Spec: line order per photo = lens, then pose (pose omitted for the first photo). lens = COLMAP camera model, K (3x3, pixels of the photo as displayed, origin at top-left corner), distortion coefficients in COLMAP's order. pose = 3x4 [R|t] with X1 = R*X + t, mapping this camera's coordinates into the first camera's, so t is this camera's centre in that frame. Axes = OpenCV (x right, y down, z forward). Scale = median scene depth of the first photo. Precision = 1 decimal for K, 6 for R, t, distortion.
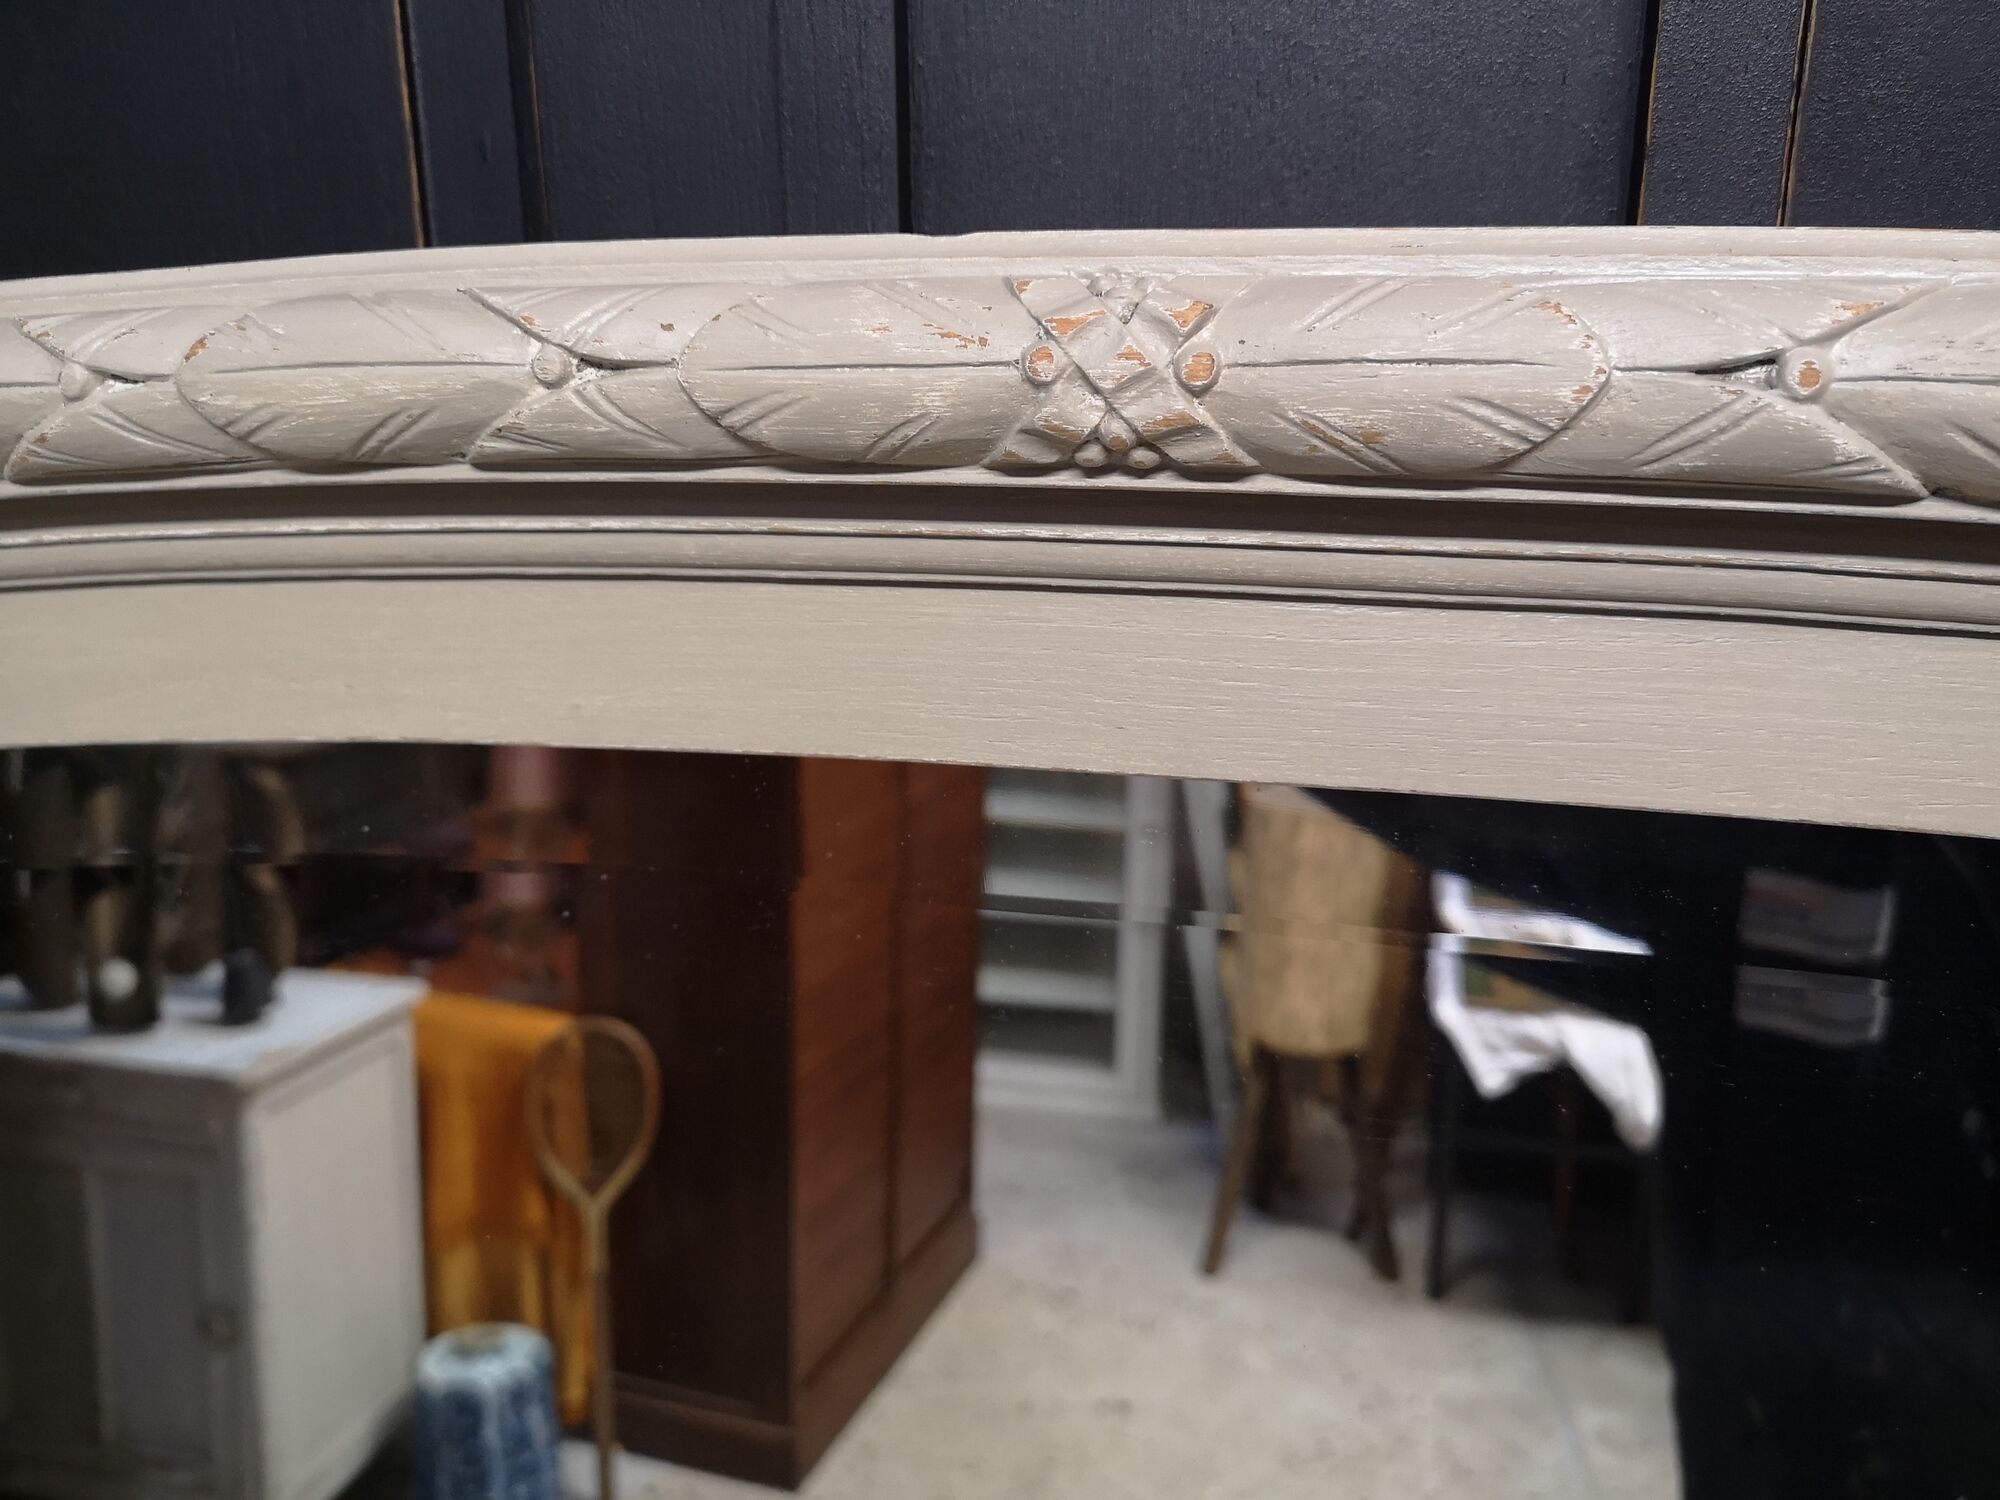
lens RADIAL K [[1547.4, 0, 1000.0], [0, 1547.4, 750.0], [0, 0, 1]] dist [0.024371, -0.048954]
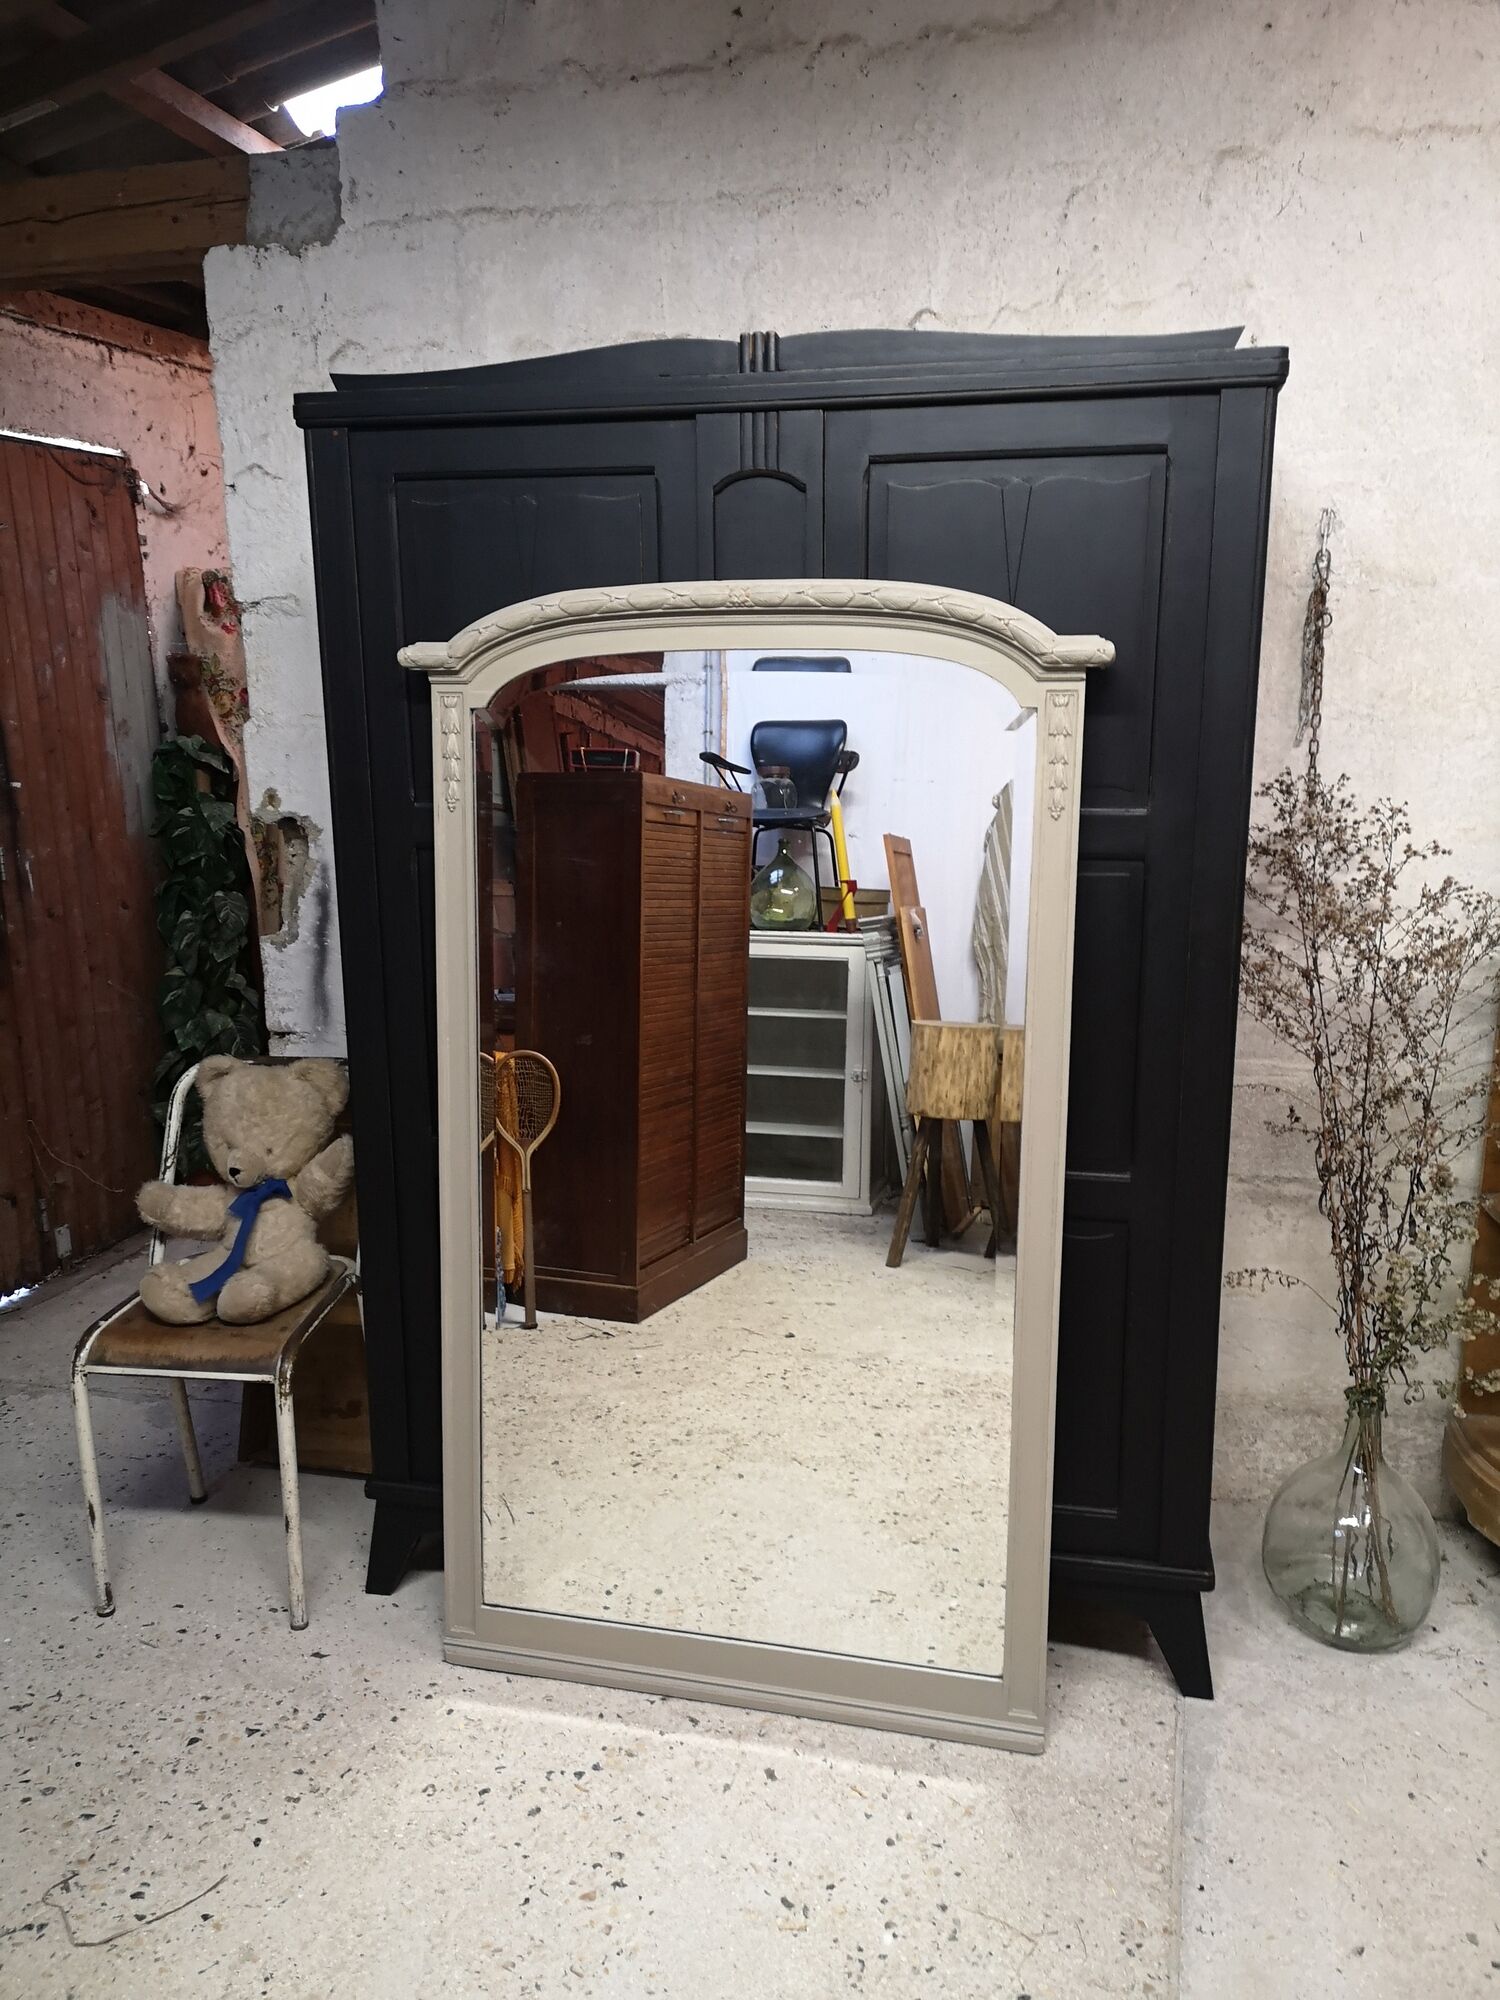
lens RADIAL K [[1547.4, 0, 750.0], [0, 1547.4, 1000.0], [0, 0, 1]] dist [0.024371, -0.048954]
pose [[0.999735, 0.000779, -0.023027, 0.026069], [-0.003151, 0.994658, -0.103177, 0.224686], [0.022824, 0.103222, 0.994396, -0.572768]]
